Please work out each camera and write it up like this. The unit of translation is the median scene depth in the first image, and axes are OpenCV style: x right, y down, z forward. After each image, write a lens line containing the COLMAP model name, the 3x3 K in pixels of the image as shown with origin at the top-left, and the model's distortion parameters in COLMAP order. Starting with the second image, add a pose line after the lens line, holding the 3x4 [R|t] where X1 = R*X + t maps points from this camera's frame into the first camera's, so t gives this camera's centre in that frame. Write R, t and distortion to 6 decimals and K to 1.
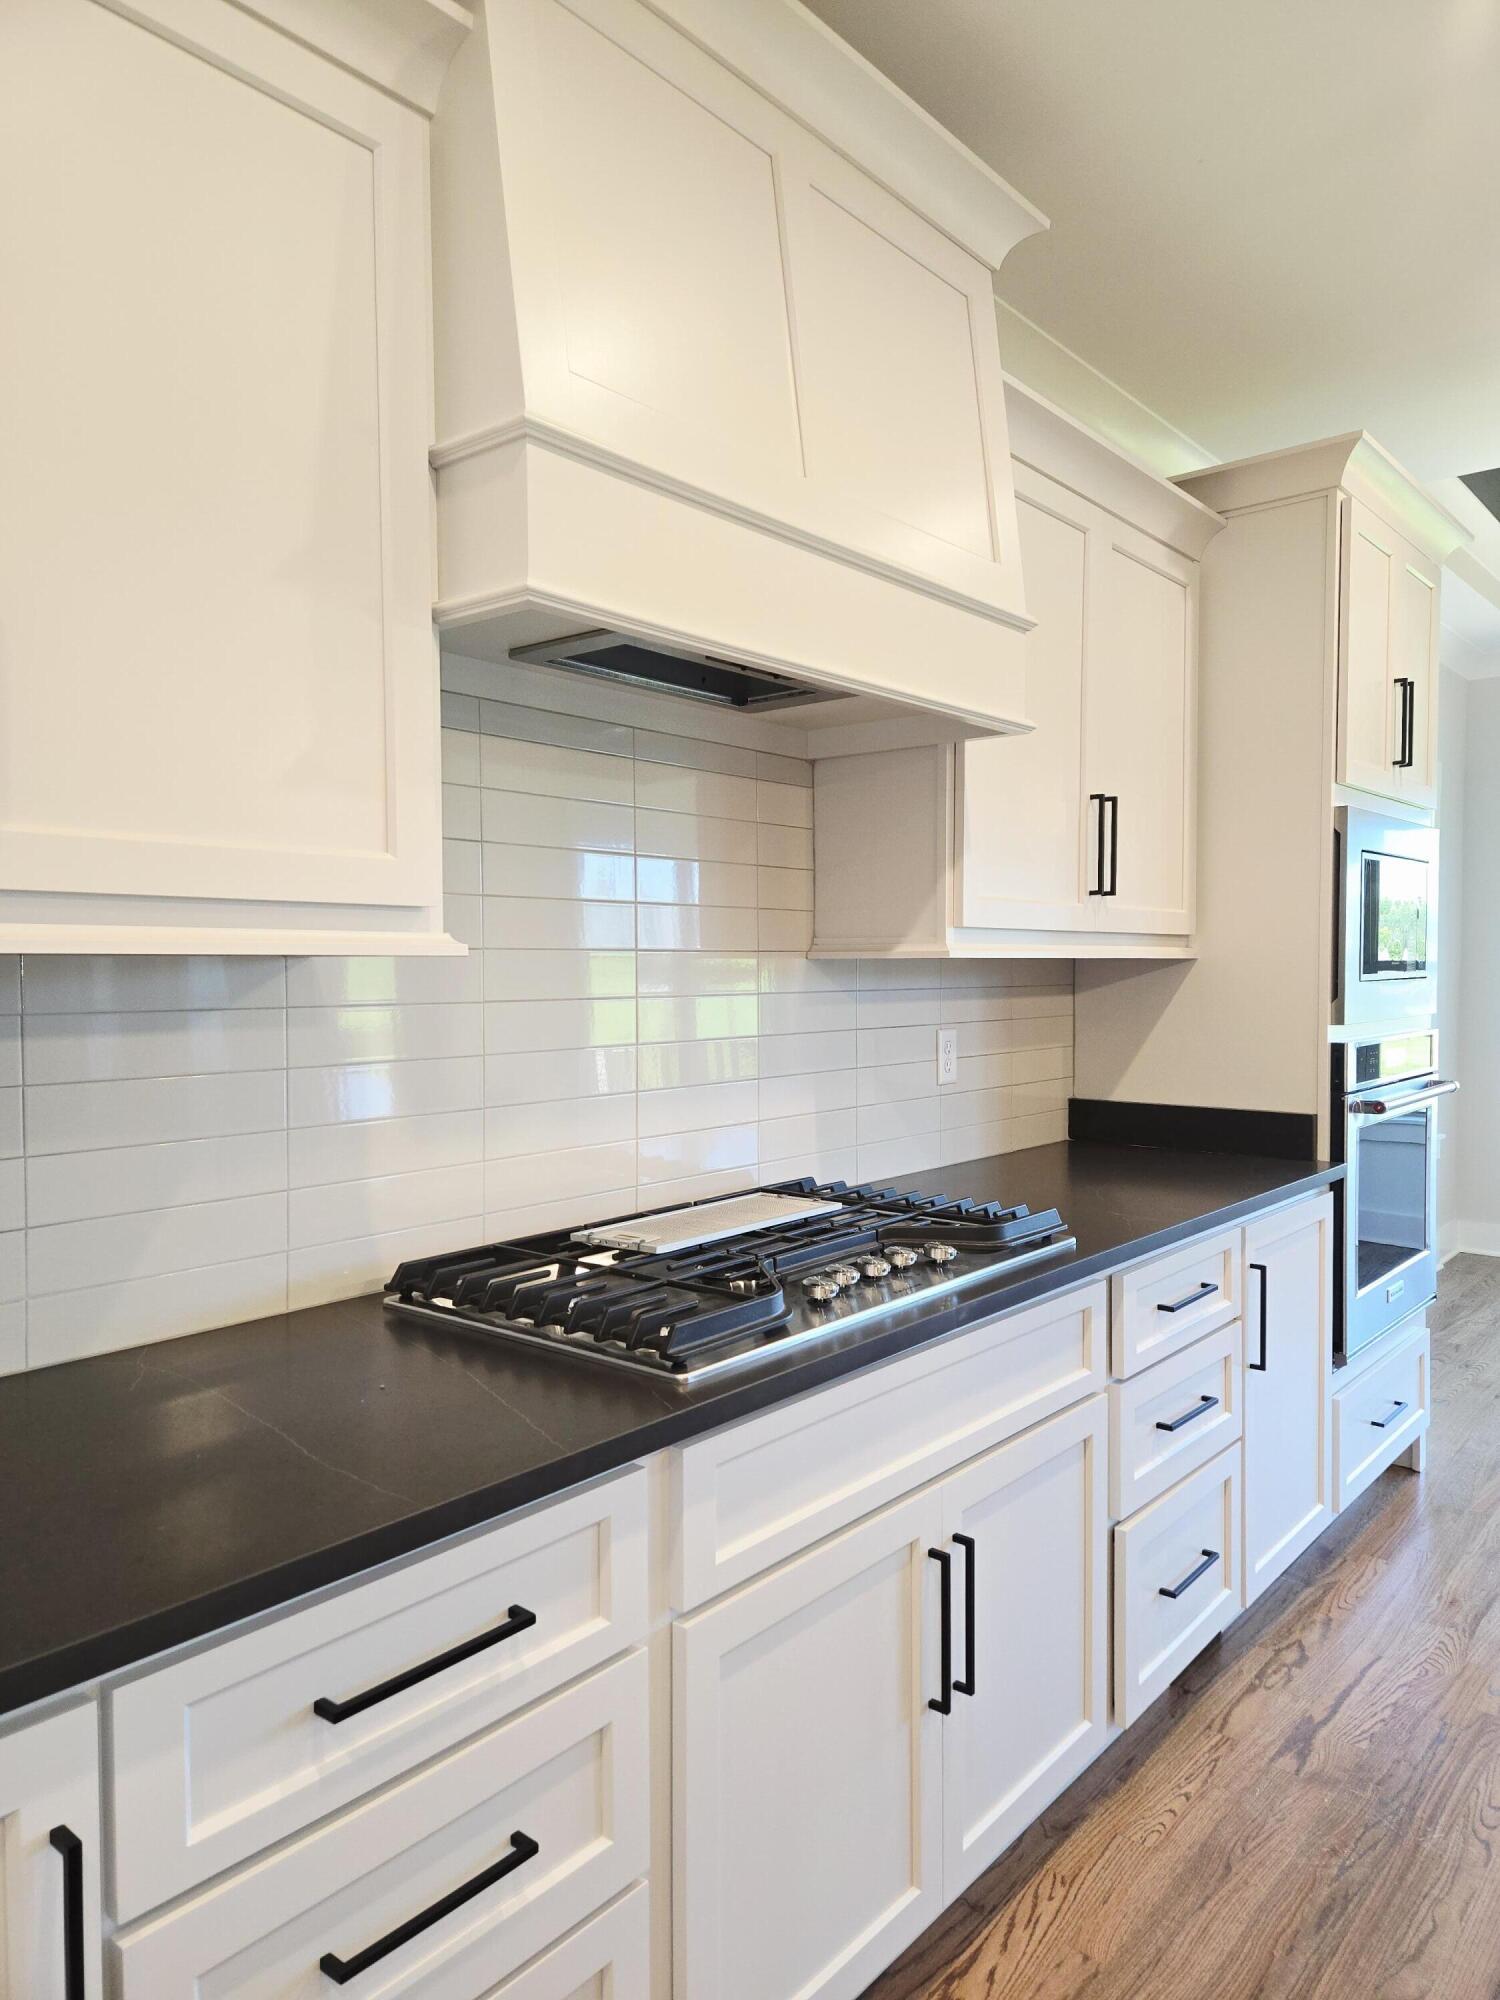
lens RADIAL K [[1326.1, 0, 749.9], [0, 1326.1, 1016.7], [0, 0, 1]] dist [0.088447, -0.081615]
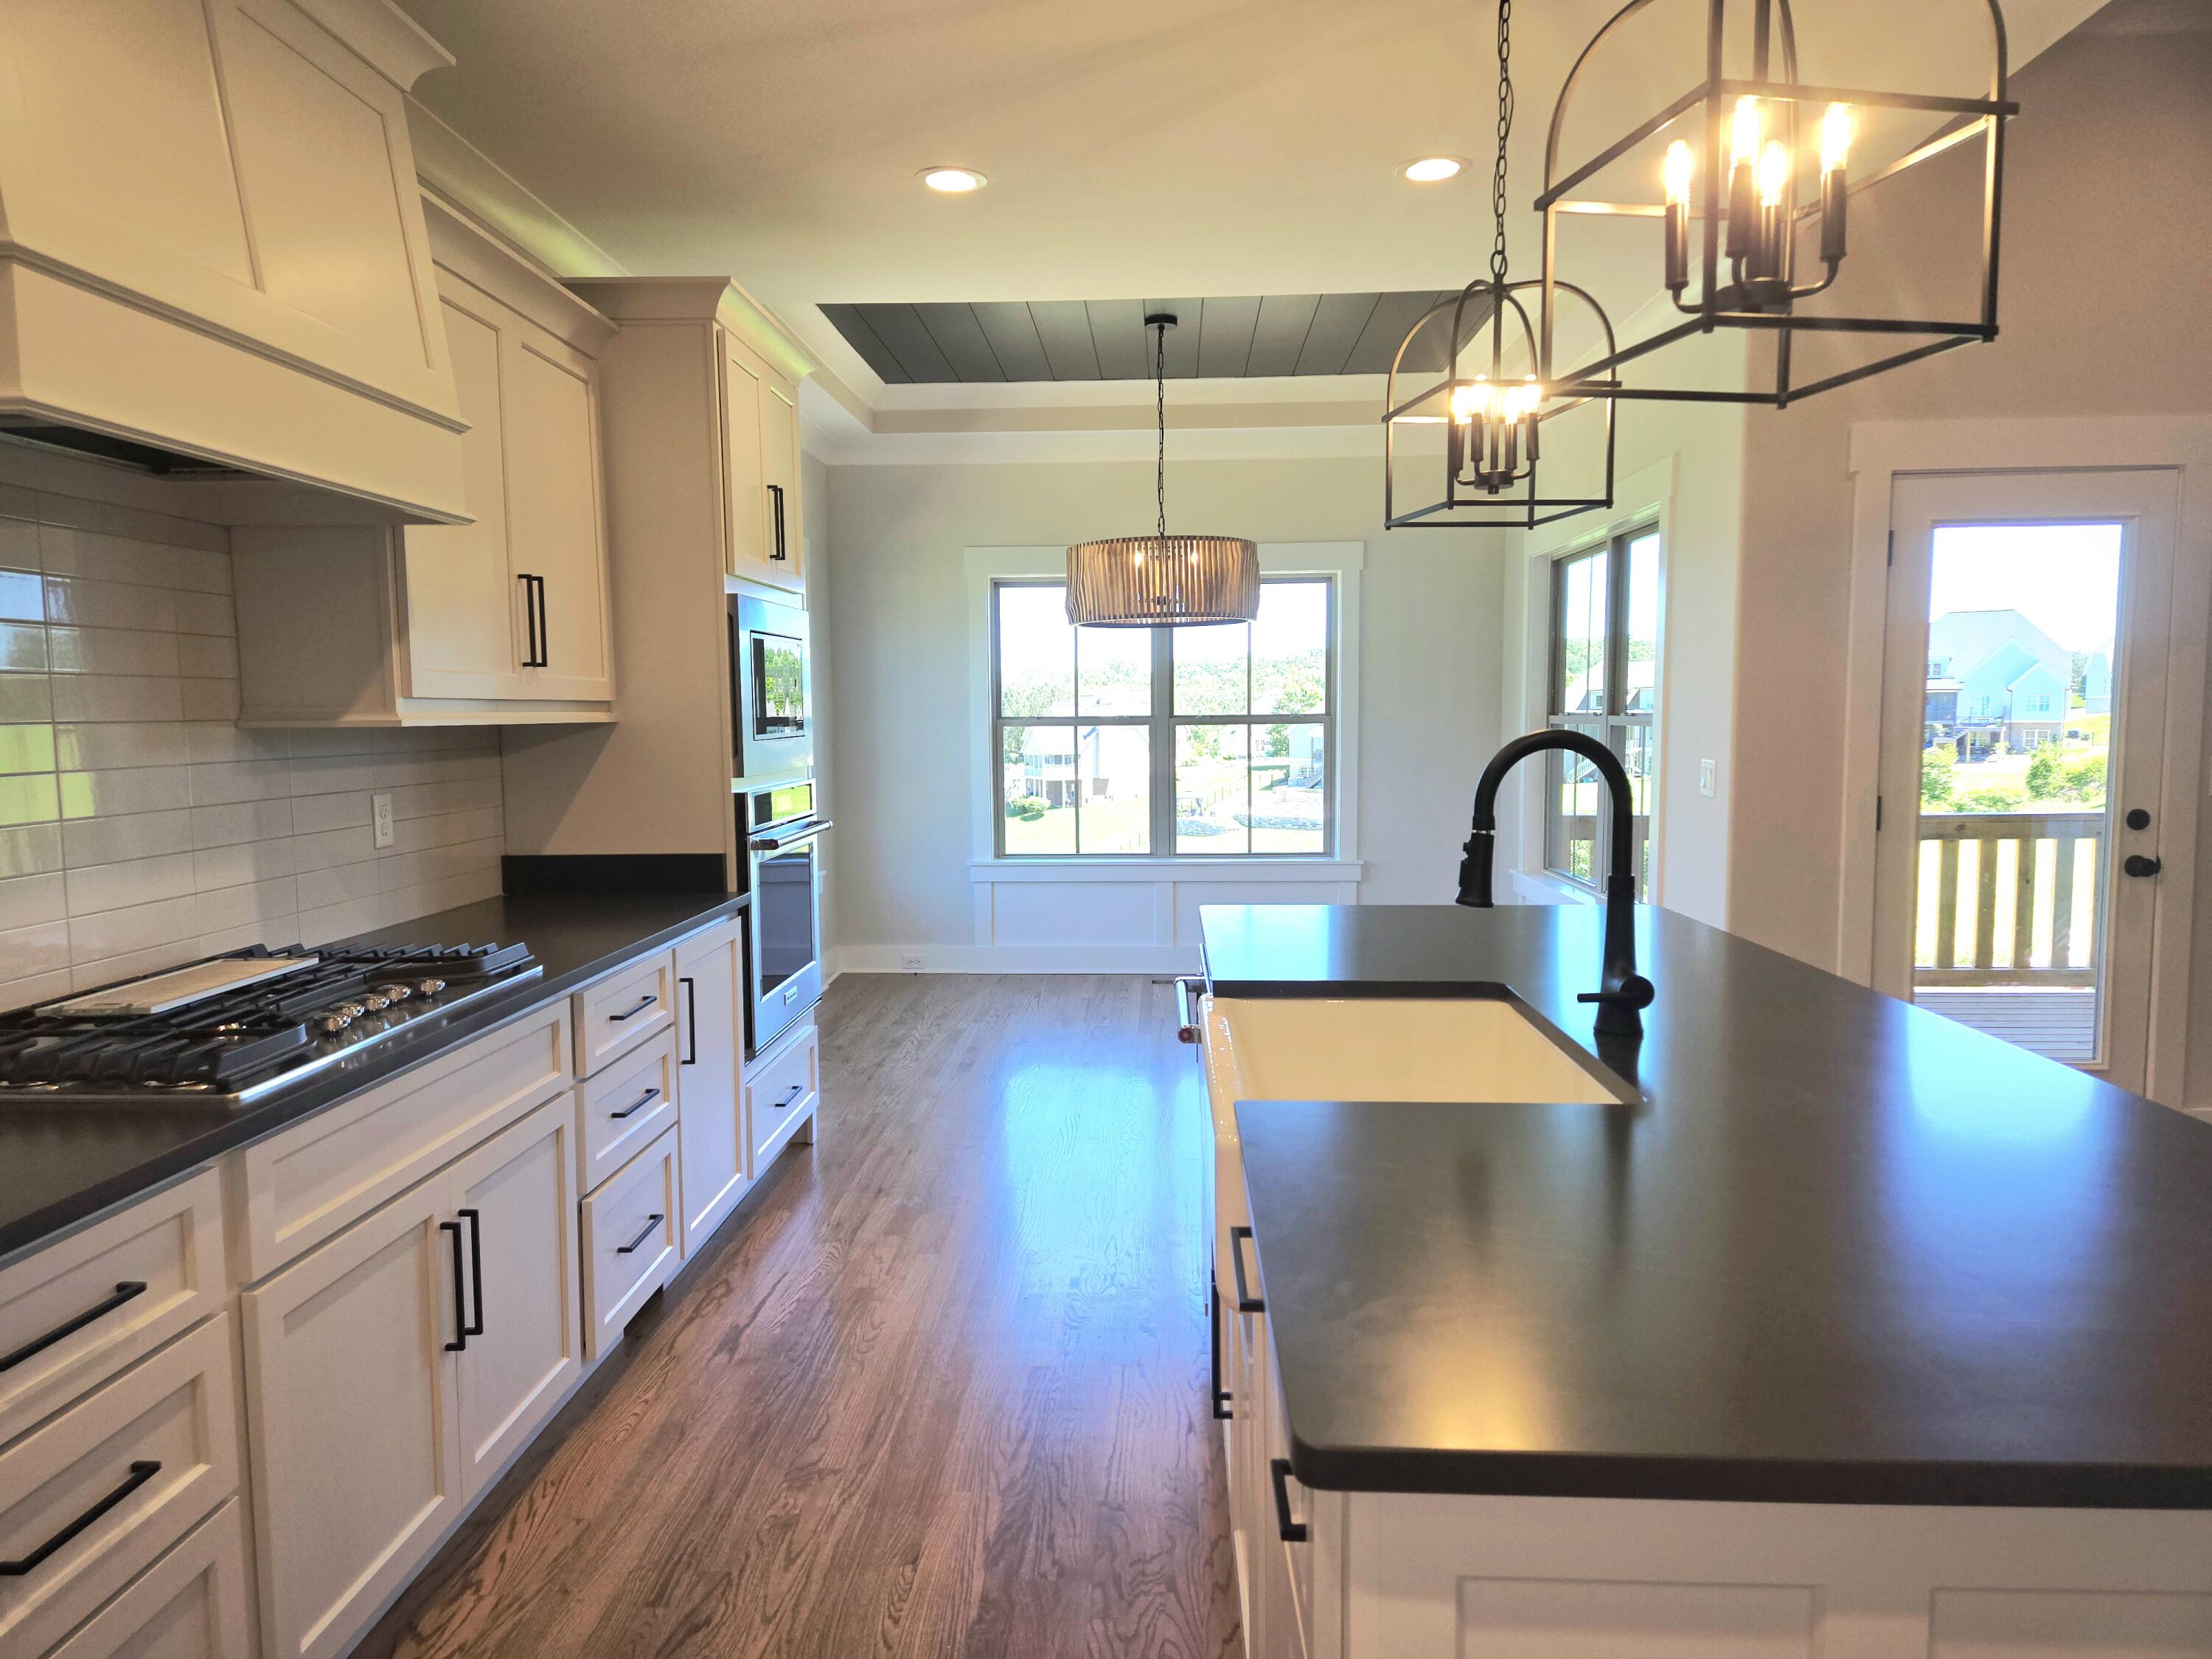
lens RADIAL K [[1464.4, 0, 1105.4], [0, 1464.4, 837.0], [0, 0, 1]] dist [0.090325, -0.088254]
pose [[0.788030, -0.056393, 0.613048, -0.144283], [0.029310, 0.998103, 0.054137, -0.003644], [-0.614938, -0.024693, 0.788189, -0.302511]]
